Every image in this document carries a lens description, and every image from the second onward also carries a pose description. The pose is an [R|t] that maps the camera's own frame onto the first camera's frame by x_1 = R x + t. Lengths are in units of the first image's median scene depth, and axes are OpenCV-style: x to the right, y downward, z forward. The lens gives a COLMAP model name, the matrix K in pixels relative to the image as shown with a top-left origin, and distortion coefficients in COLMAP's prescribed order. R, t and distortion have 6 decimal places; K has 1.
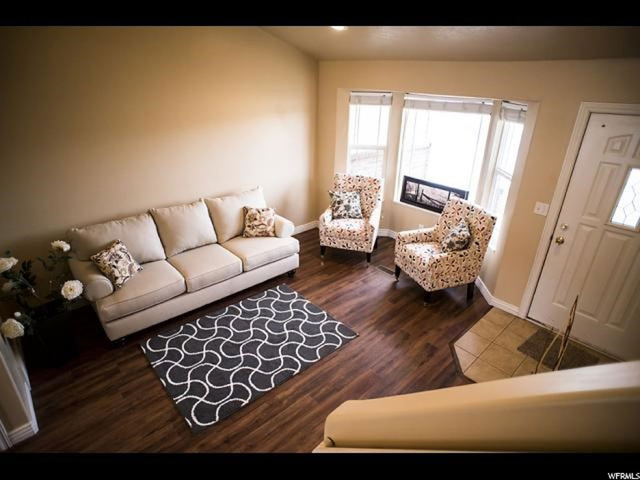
lens RADIAL K [[361.2, 0, 318.1], [0, 361.2, 237.8], [0, 0, 1]] dist [-0.105575, 0.068855]
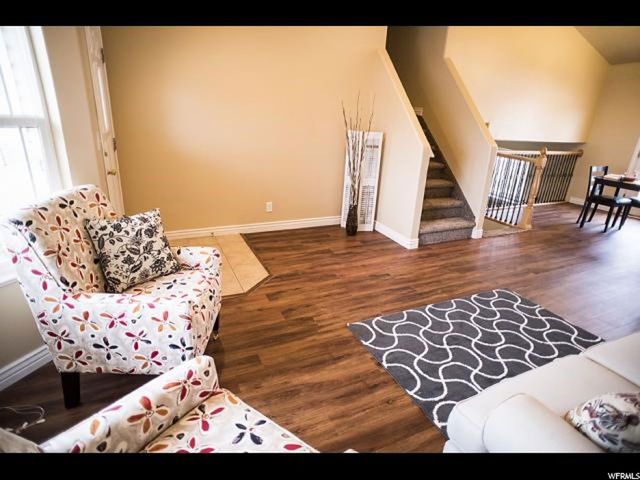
lens RADIAL K [[361.2, 0, 318.1], [0, 361.2, 237.8], [0, 0, 1]] dist [-0.105575, 0.068855]
pose [[-0.949313, -0.170474, 0.264090, 0.002824], [0.062280, 0.721497, 0.689611, -0.332734], [-0.308101, 0.671104, -0.674309, 1.227890]]
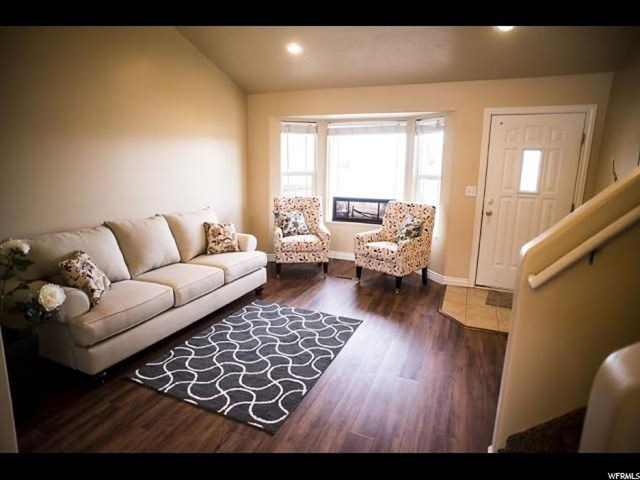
lens RADIAL K [[361.2, 0, 318.1], [0, 361.2, 237.8], [0, 0, 1]] dist [-0.105575, 0.068855]
pose [[0.909650, -0.089558, 0.405606, -0.337819], [0.175928, 0.967639, -0.180897, 0.181009], [-0.376280, 0.235911, 0.895969, 0.079134]]
